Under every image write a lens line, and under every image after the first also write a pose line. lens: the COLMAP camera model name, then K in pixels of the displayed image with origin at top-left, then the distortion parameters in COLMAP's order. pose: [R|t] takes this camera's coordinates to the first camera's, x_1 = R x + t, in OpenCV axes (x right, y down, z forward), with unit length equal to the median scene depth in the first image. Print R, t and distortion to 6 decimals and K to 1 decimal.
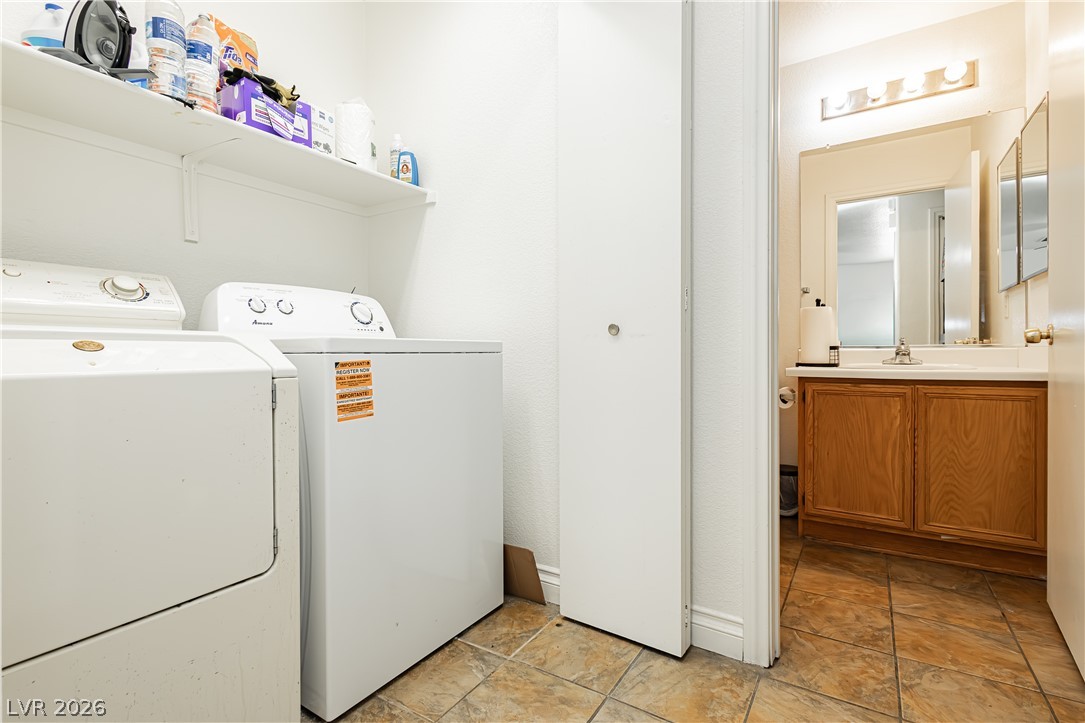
lens RADIAL K [[503.0, 0, 545.4], [0, 503.0, 359.7], [0, 0, 1]] dist [0.007054, -0.002685]
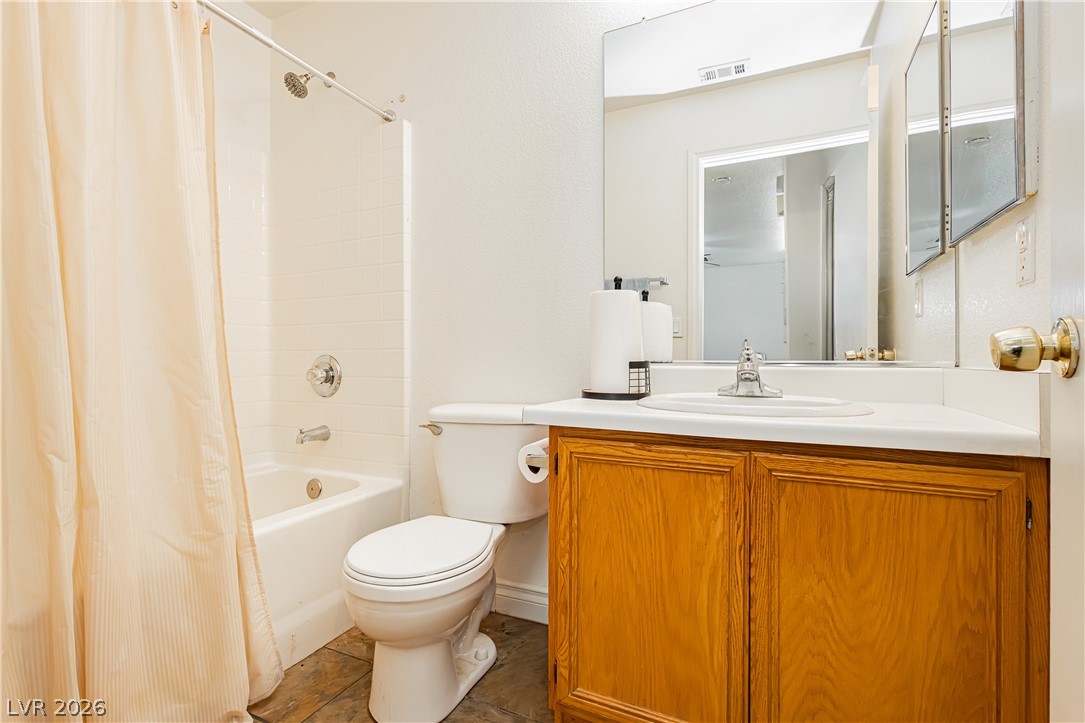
lens RADIAL K [[503.0, 0, 540.1], [0, 503.0, 359.7], [0, 0, 1]] dist [0.007054, -0.002685]
pose [[0.993132, 0.005484, 0.116873, 0.476212], [-0.004537, 0.999955, -0.008371, -0.028764], [-0.116913, 0.007783, 0.993112, 0.551329]]
